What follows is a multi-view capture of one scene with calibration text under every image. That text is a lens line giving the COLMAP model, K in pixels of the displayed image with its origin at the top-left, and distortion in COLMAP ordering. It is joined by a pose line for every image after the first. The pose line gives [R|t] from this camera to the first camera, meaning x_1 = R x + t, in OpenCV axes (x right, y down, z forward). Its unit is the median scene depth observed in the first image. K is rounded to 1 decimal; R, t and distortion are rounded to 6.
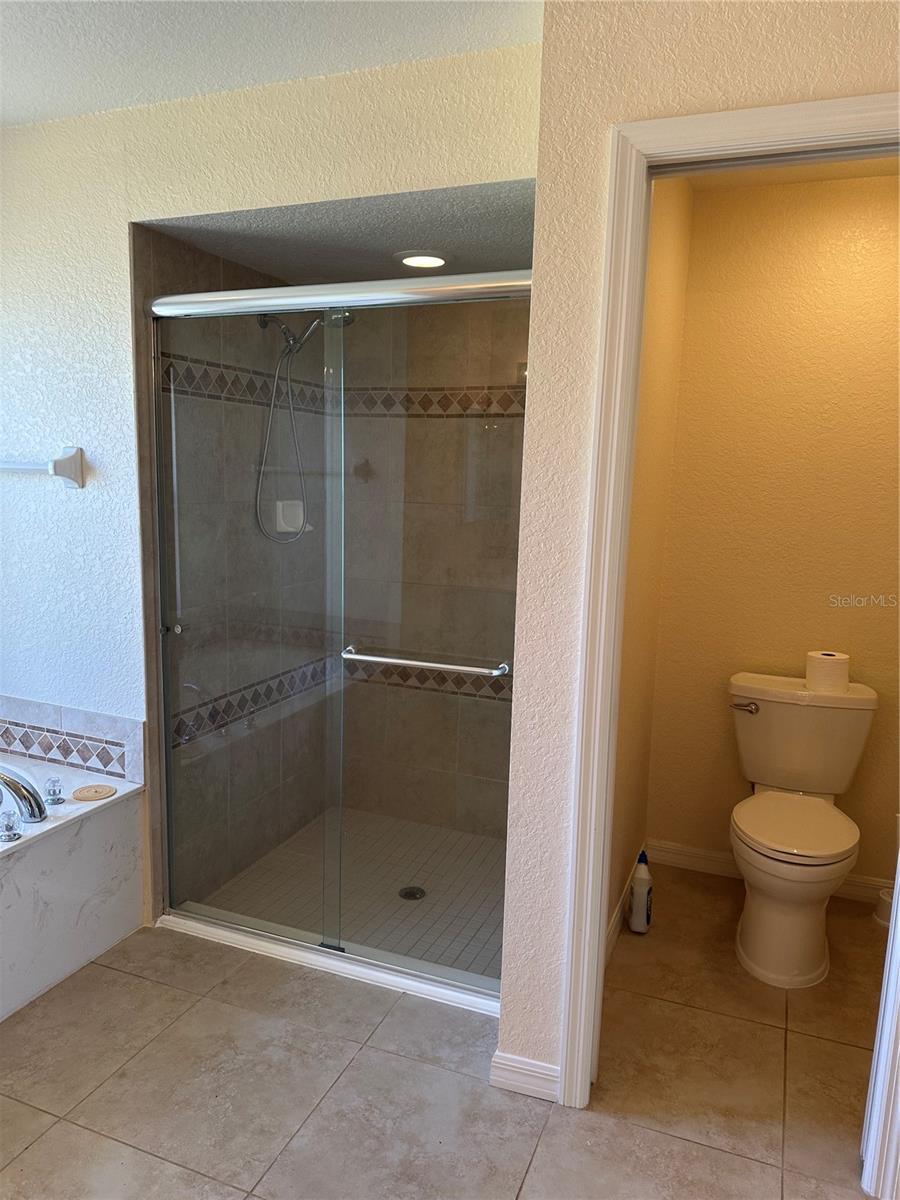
lens RADIAL K [[845.0, 0, 462.7], [0, 845.0, 602.8], [0, 0, 1]] dist [-0.006285, -0.002744]
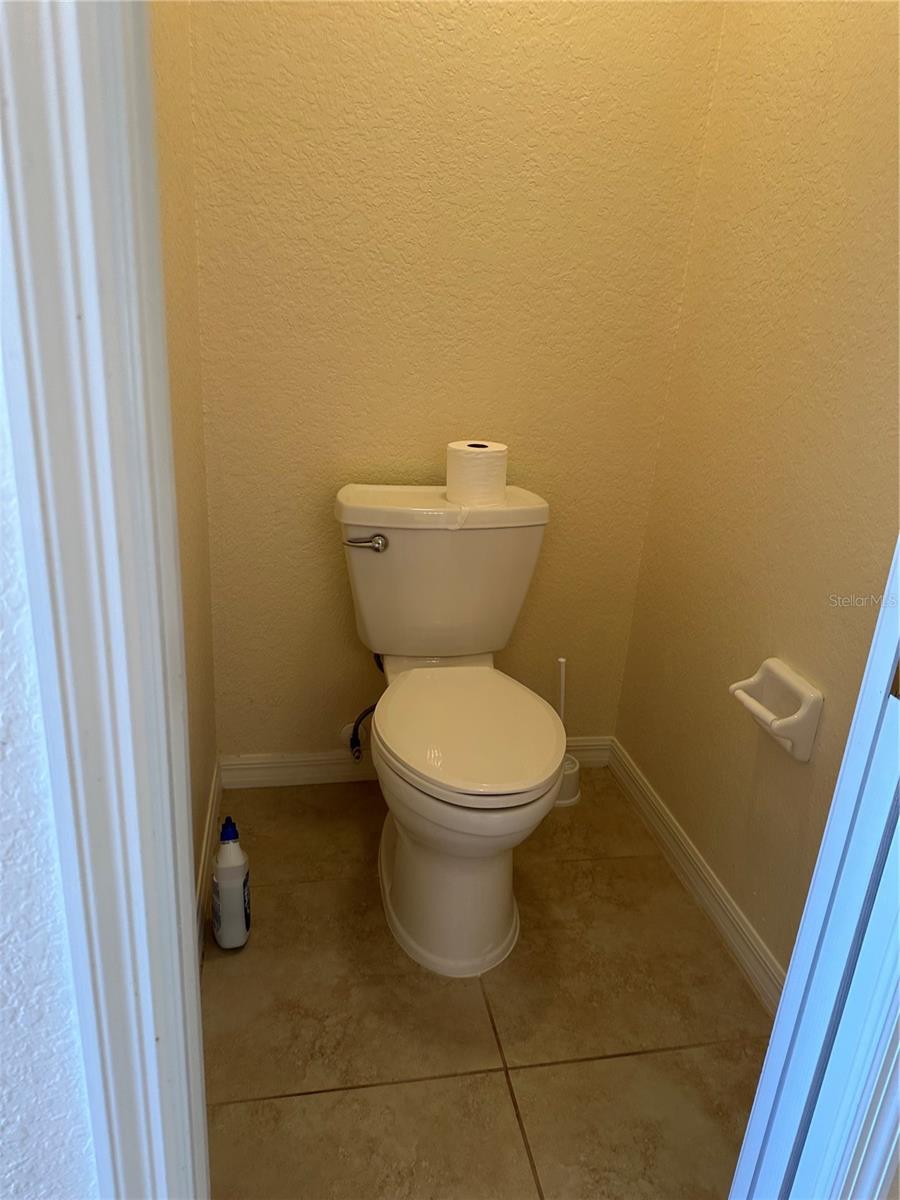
lens RADIAL K [[842.8, 0, 450.0], [0, 842.8, 600.0], [0, 0, 1]] dist [0.058601, -0.075459]
pose [[0.849789, -0.161711, 0.501705, 0.074294], [0.040210, 0.968894, 0.244189, 0.017792], [-0.525587, -0.187336, 0.829858, 0.451309]]
